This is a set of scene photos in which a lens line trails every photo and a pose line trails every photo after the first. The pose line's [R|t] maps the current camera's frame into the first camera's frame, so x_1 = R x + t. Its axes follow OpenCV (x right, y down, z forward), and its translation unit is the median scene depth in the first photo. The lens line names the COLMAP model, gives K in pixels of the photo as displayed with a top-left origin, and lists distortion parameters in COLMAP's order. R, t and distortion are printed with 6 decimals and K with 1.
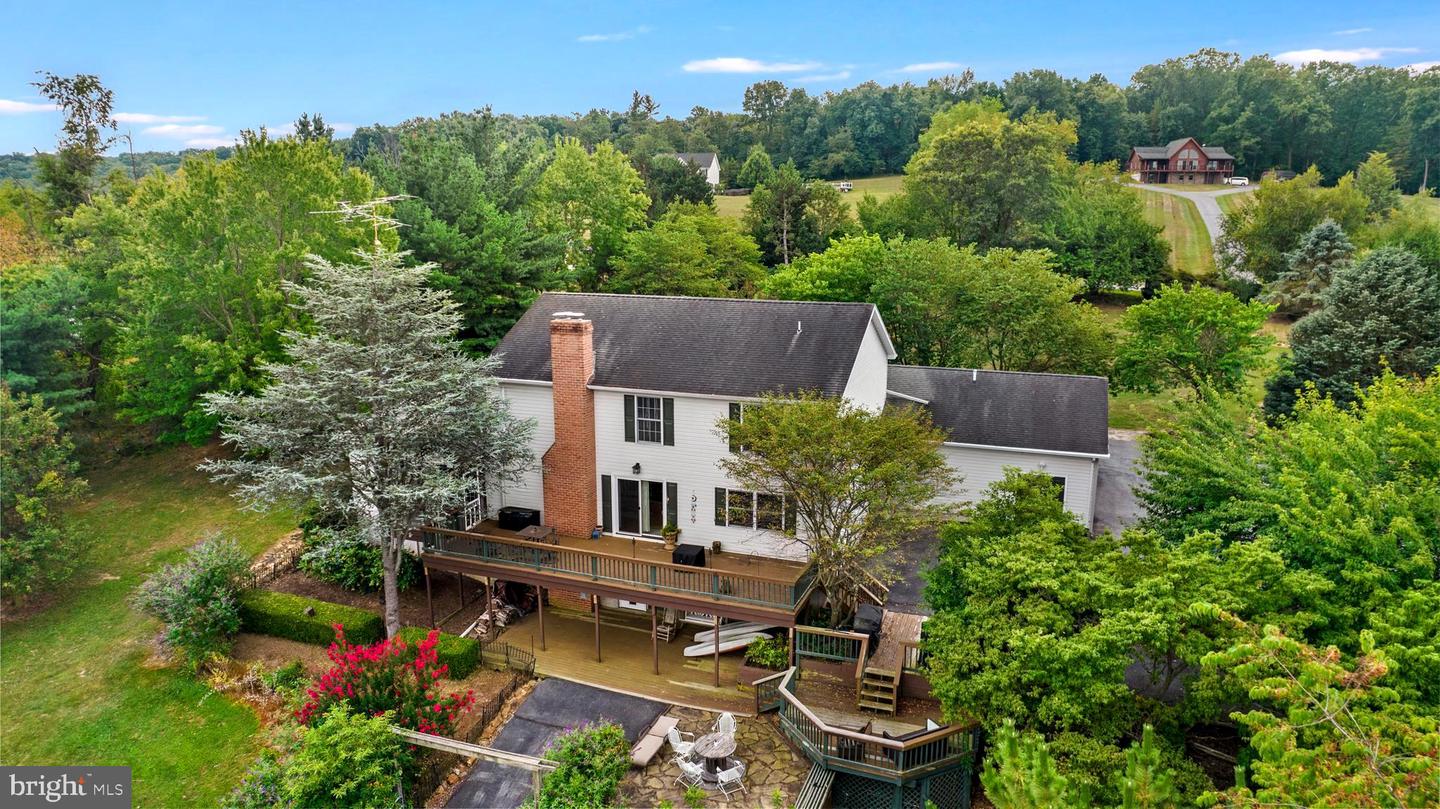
lens RADIAL K [[910.0, 0, 720.0], [0, 910.0, 404.5], [0, 0, 1]] dist [-0.073497, 0.056368]
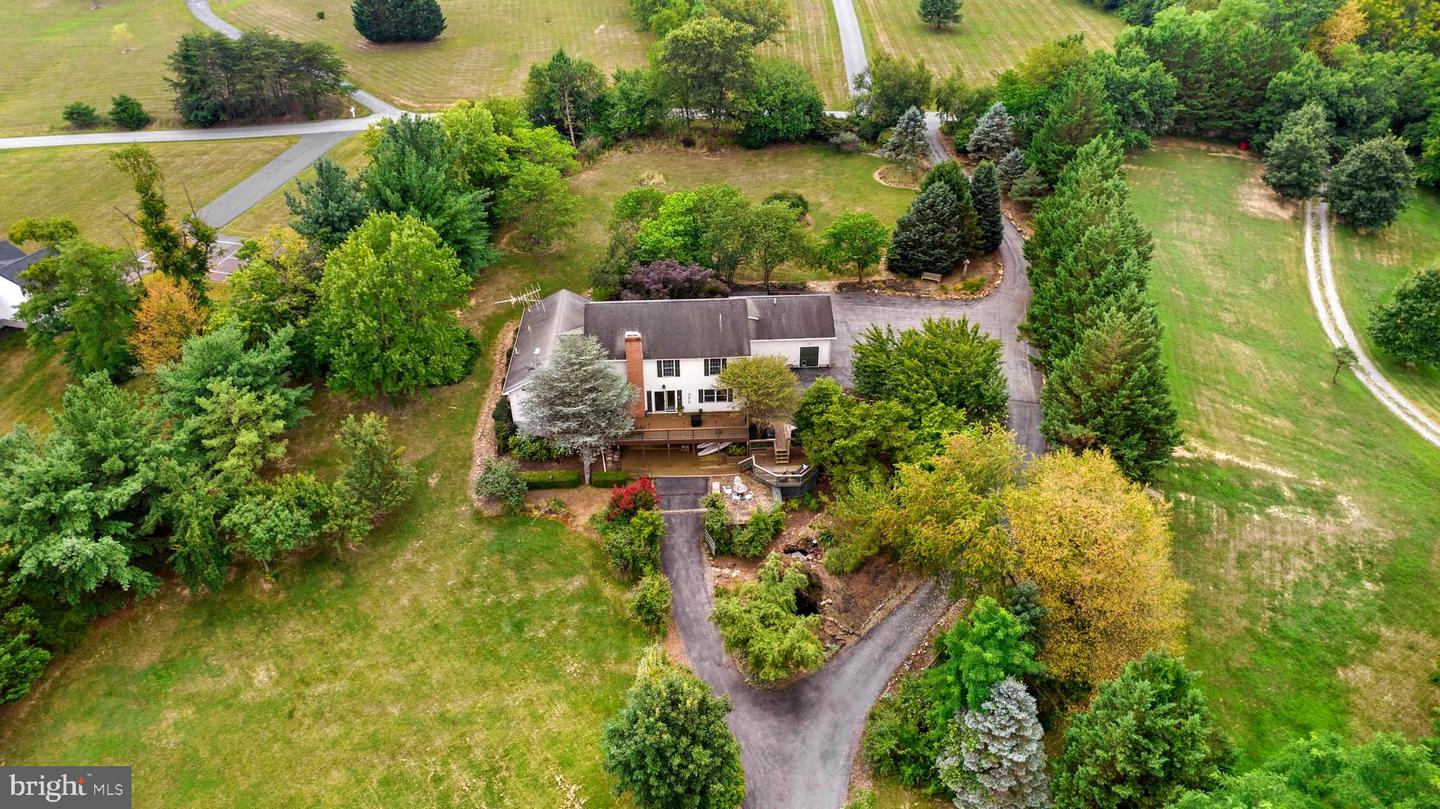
lens RADIAL K [[910.0, 0, 720.0], [0, 910.0, 404.5], [0, 0, 1]] dist [-0.073497, 0.056368]
pose [[0.917679, -0.222395, 0.329249, -0.717865], [0.087785, 0.921681, 0.377887, -0.741020], [-0.387503, -0.317876, 0.865330, -1.085816]]
